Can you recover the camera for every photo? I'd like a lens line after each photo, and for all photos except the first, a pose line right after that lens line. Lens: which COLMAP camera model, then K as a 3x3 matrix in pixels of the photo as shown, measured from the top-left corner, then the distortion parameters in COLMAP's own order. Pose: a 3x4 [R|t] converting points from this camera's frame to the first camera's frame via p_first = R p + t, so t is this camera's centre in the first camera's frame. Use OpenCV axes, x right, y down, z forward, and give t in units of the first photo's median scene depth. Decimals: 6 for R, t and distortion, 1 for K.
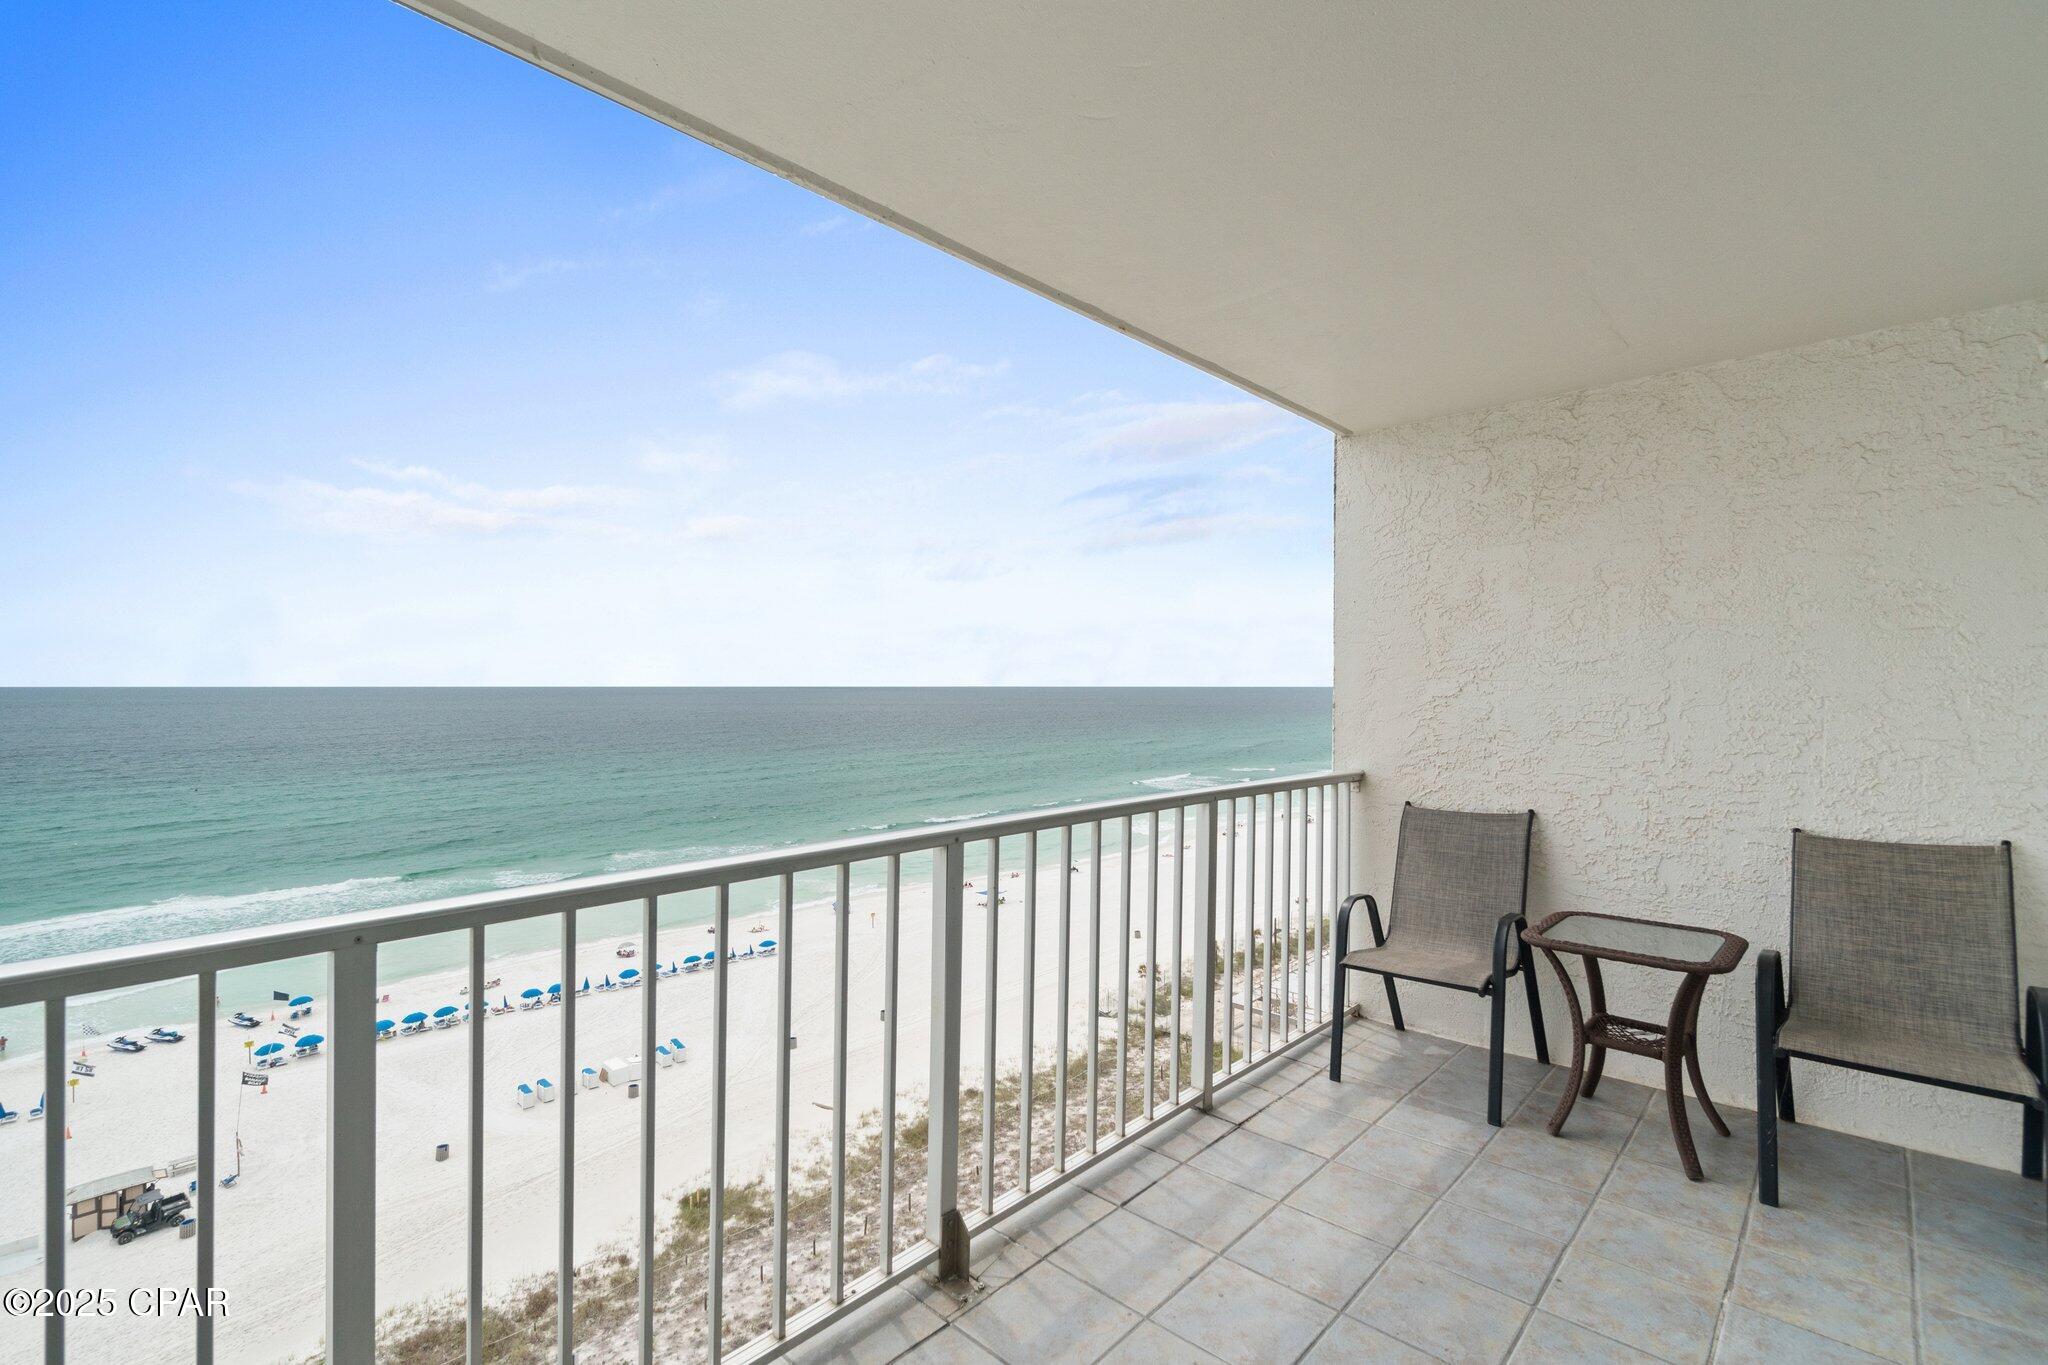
lens RADIAL K [[913.9, 0, 1001.1], [0, 913.9, 684.0], [0, 0, 1]] dist [0.011930, -0.000269]
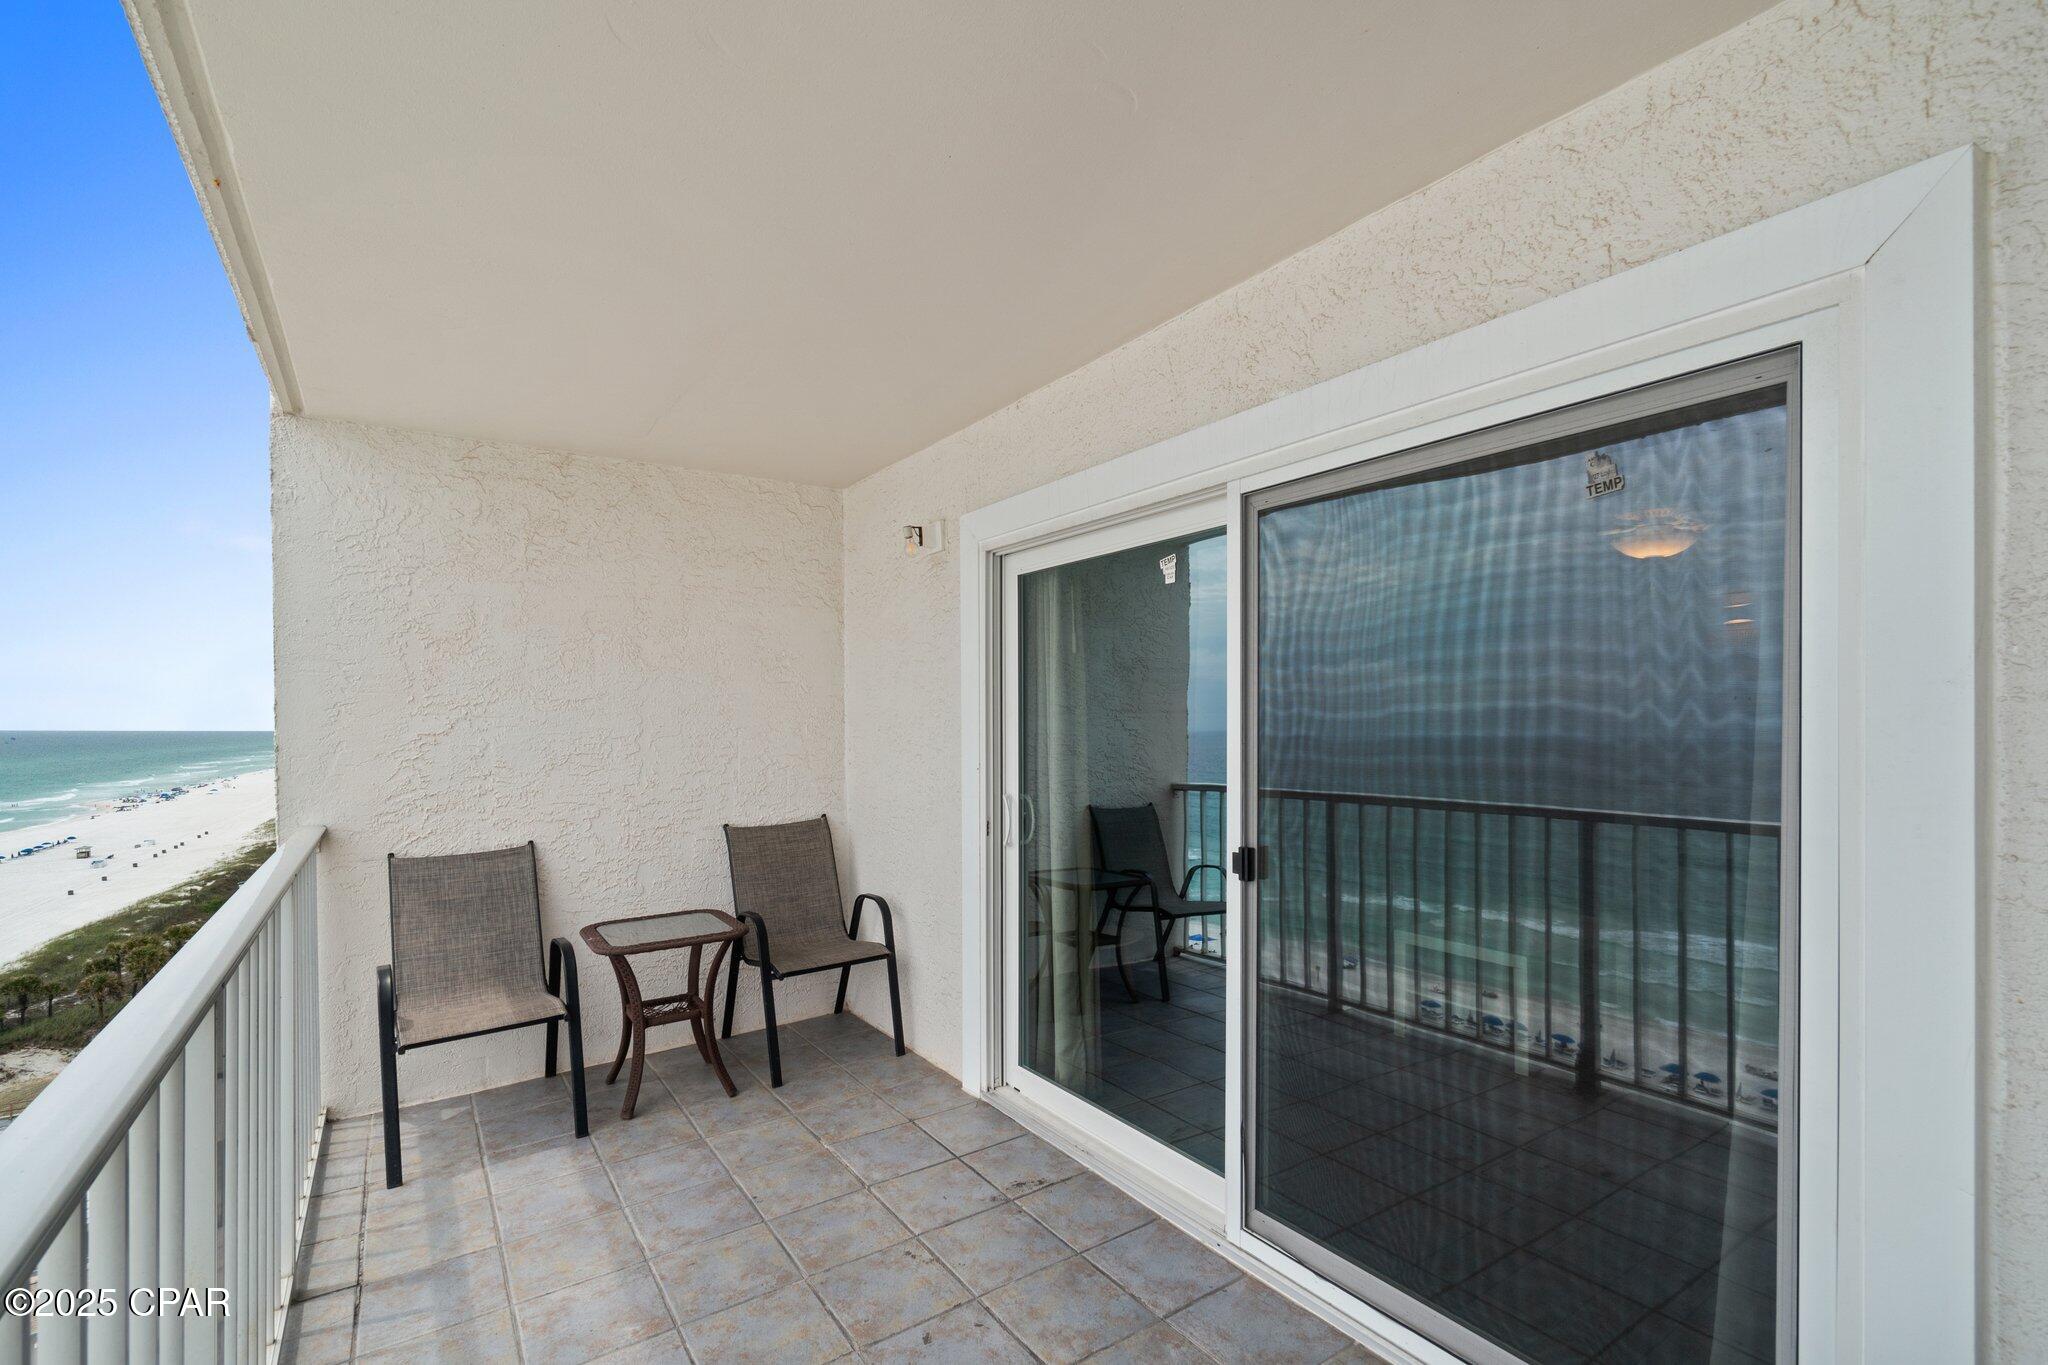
lens RADIAL K [[918.7, 0, 1023.1], [0, 918.7, 725.0], [0, 0, 1]] dist [0.000597, -0.000068]
pose [[0.212279, -0.007658, 0.977179, -0.350931], [0.006088, 0.999960, 0.006514, 0.002298], [-0.977190, 0.004566, 0.212318, 0.254341]]
